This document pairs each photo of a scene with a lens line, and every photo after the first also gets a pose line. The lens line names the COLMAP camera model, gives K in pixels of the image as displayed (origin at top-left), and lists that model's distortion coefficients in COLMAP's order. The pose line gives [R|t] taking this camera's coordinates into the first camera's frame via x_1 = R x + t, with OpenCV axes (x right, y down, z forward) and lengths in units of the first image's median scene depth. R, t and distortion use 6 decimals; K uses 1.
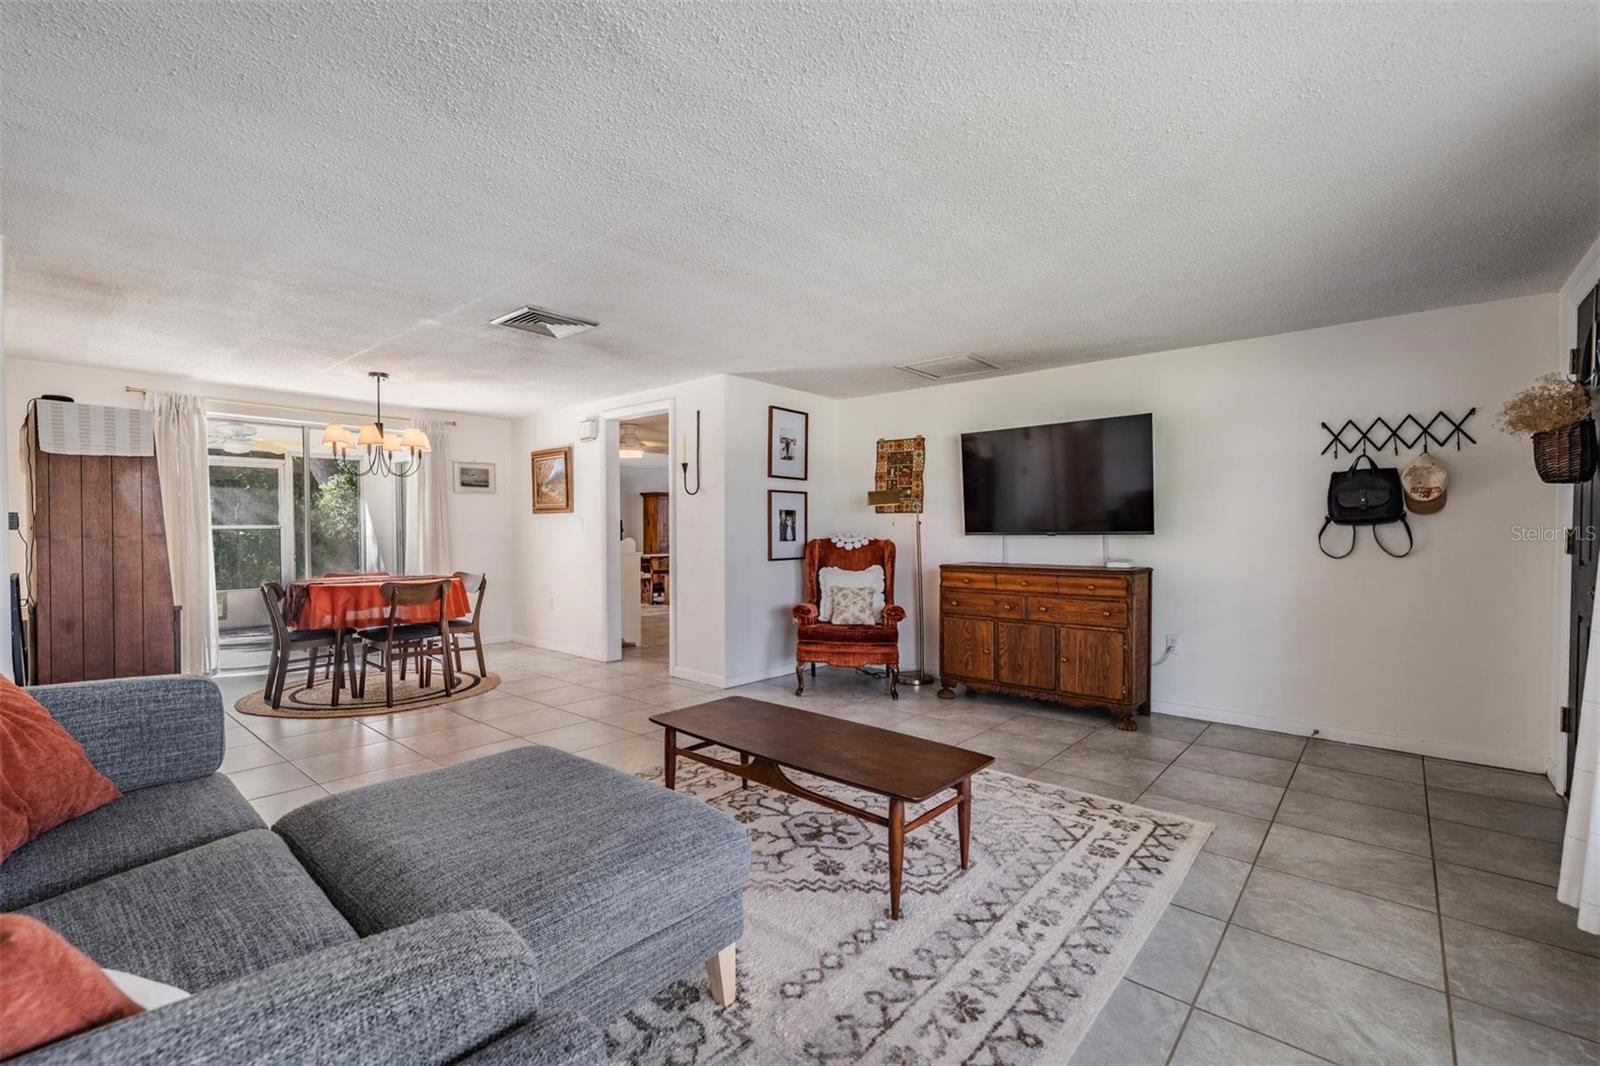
lens RADIAL K [[697.2, 0, 800.5], [0, 697.2, 543.6], [0, 0, 1]] dist [0.003162, -0.000635]
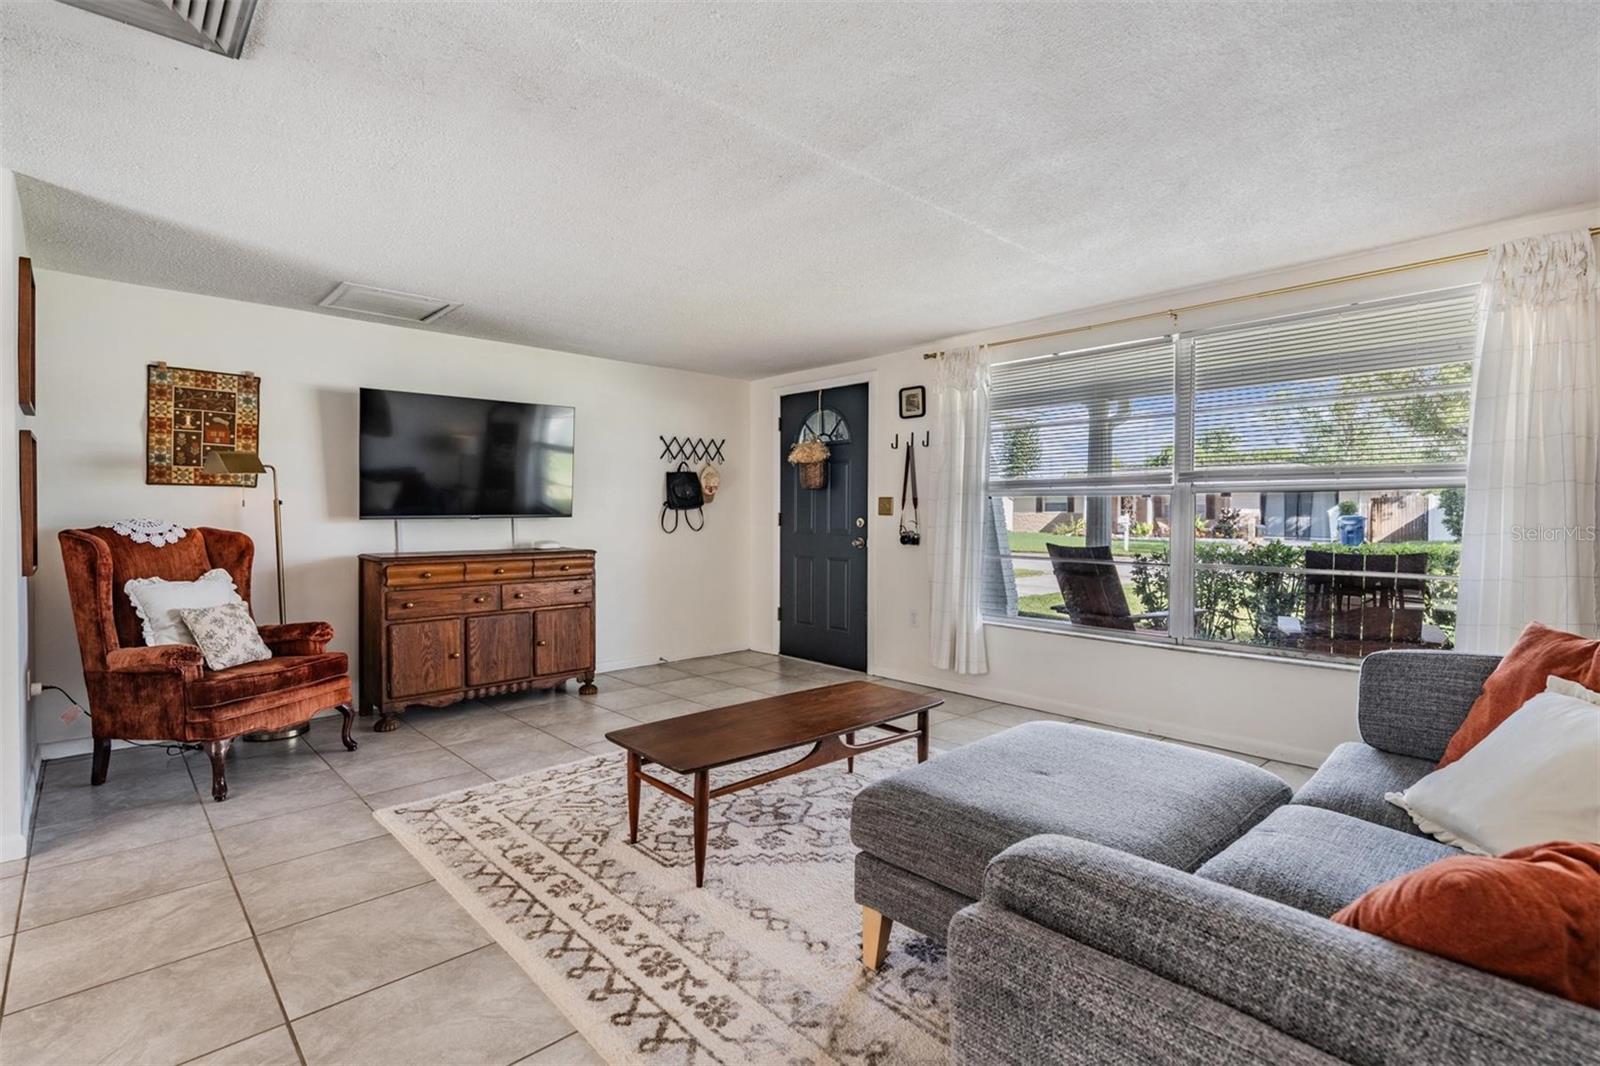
lens RADIAL K [[744.1, 0, 799.4], [0, 744.1, 523.1], [0, 0, 1]] dist [0.000607, 0.000041]
pose [[0.100970, -0.013216, 0.994802, -0.632113], [0.019704, 0.999742, 0.011282, -0.009300], [-0.994694, 0.018463, 0.101205, 0.517286]]
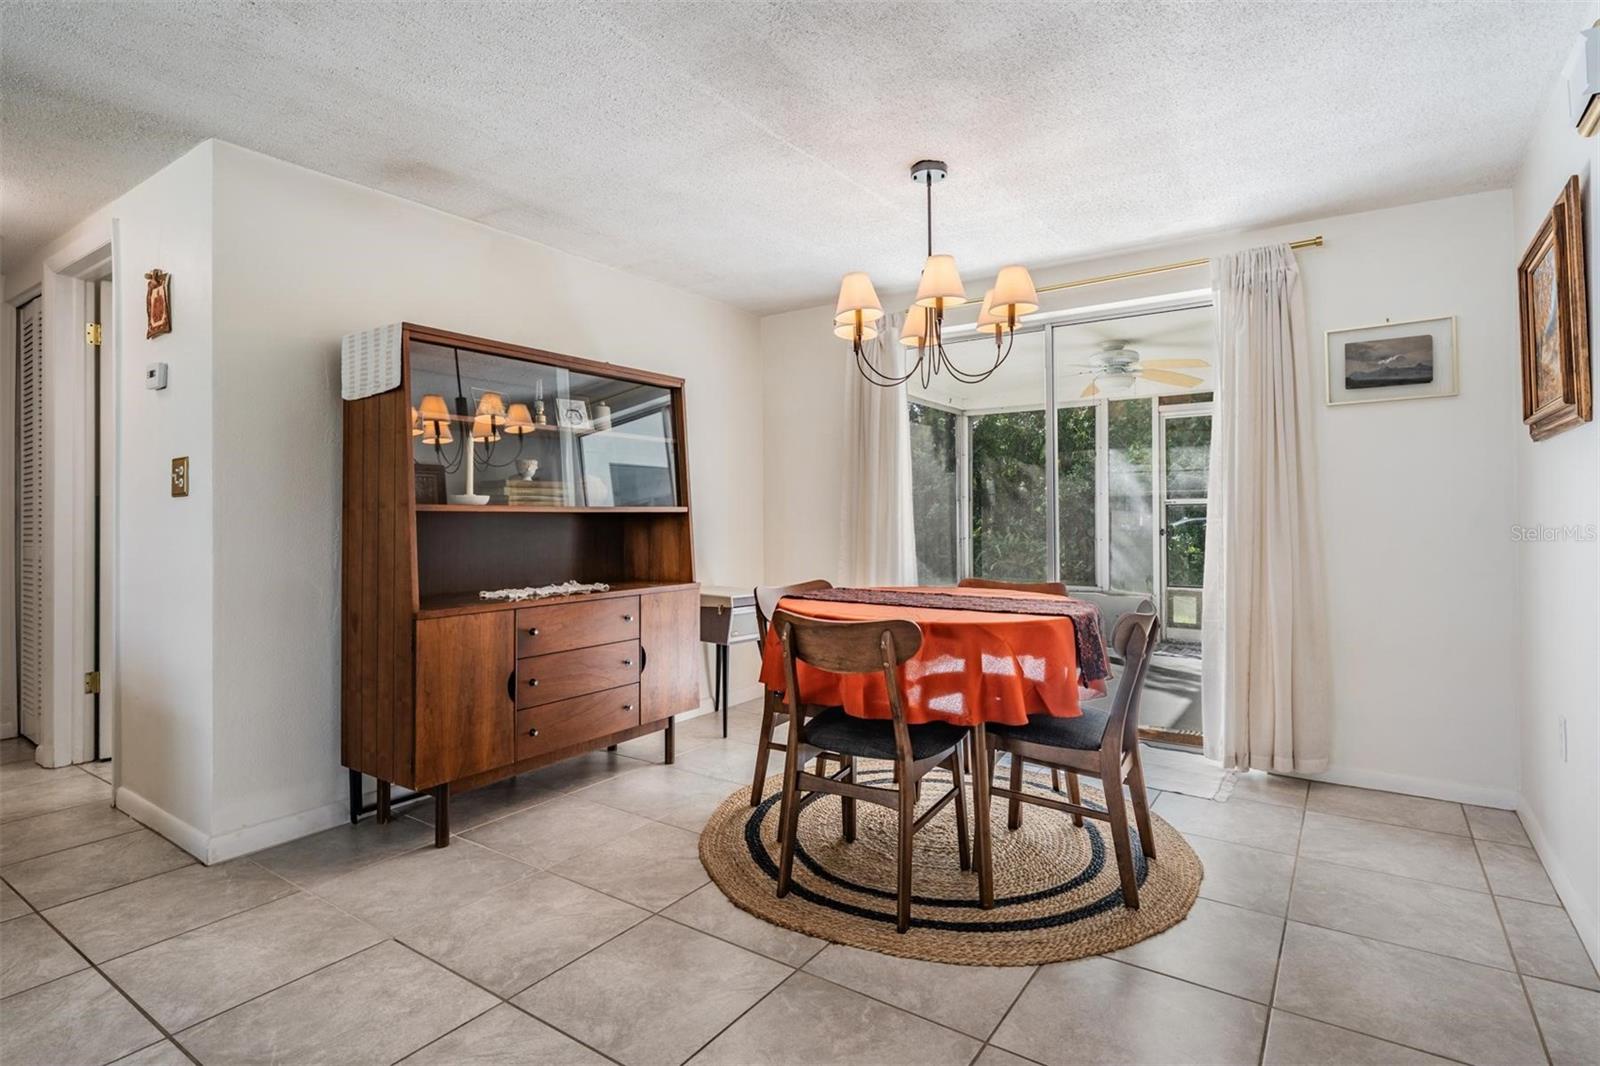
lens RADIAL K [[813.9, 0, 796.9], [0, 813.9, 508.4], [0, 0, 1]] dist [0.004939, 0.000345]
pose [[0.109020, -0.005190, -0.994026, -0.075542], [-0.015530, 0.999855, -0.006924, -0.007219], [0.993918, 0.016192, 0.108924, 0.991871]]
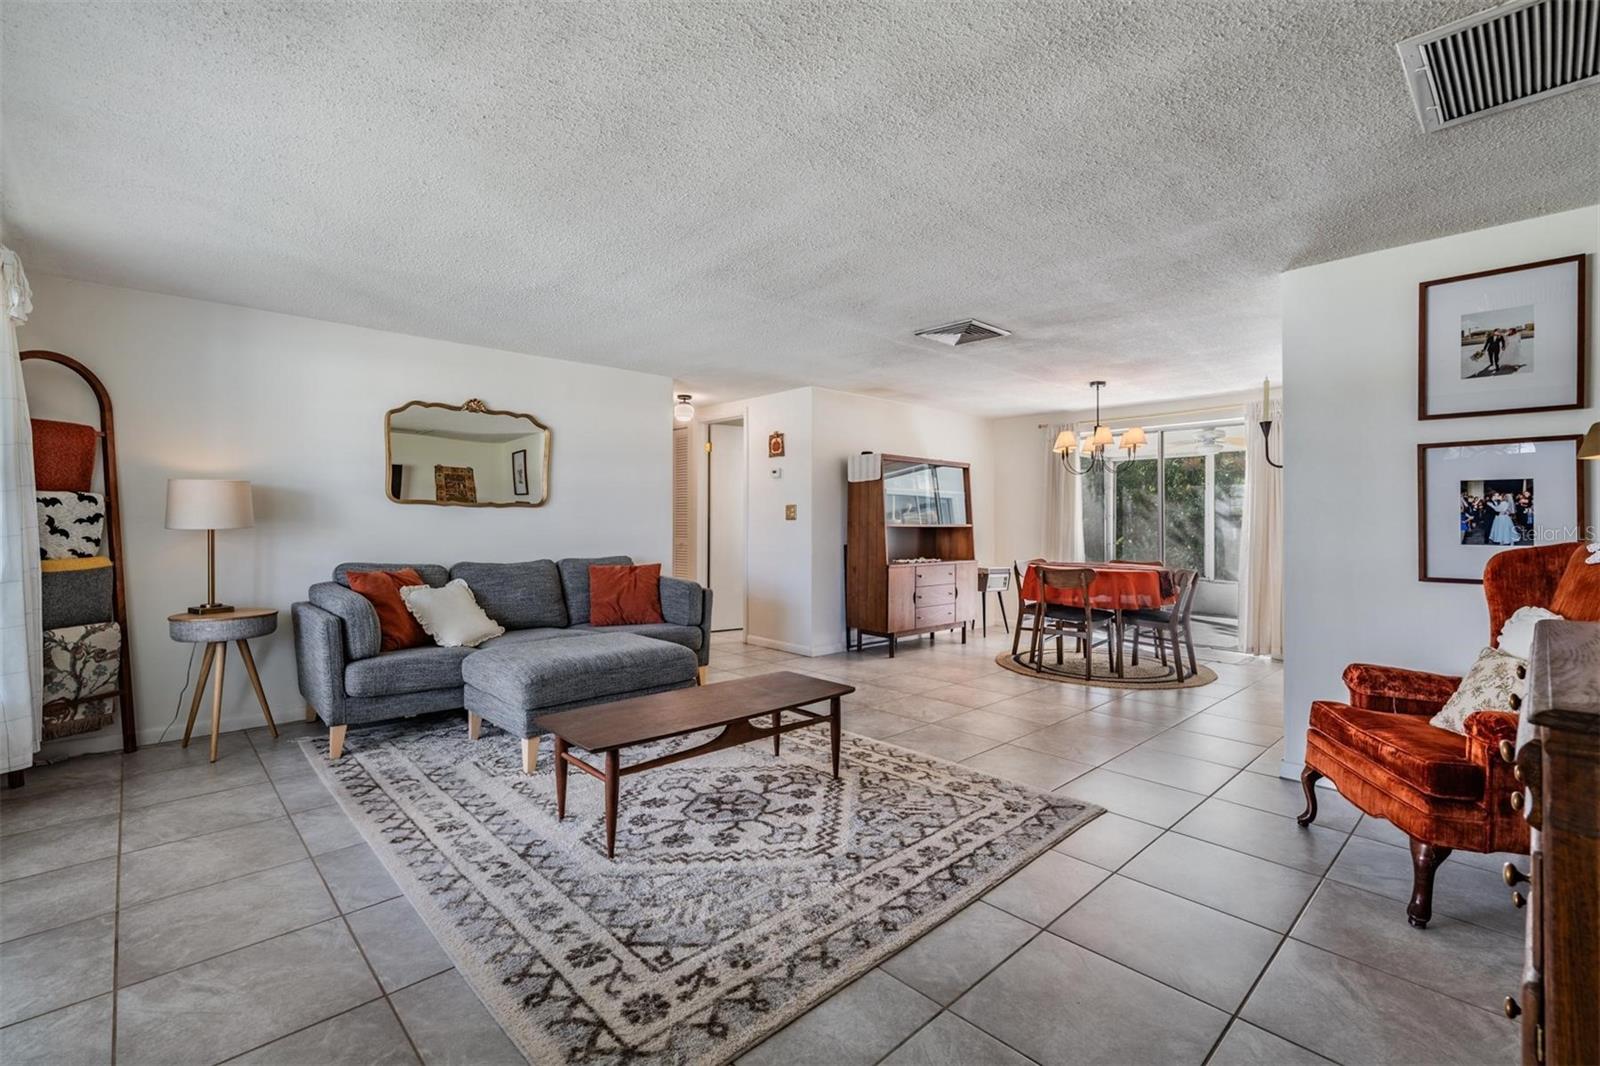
lens RADIAL K [[702.7, 0, 794.8], [0, 702.7, 521.2], [0, 0, 1]] dist [0.000676, -0.000423]
pose [[-0.104583, -0.002155, -0.994514, 0.661628], [-0.023186, 0.999731, 0.000272, -0.011312], [0.994246, 0.023087, -0.104605, 0.741761]]
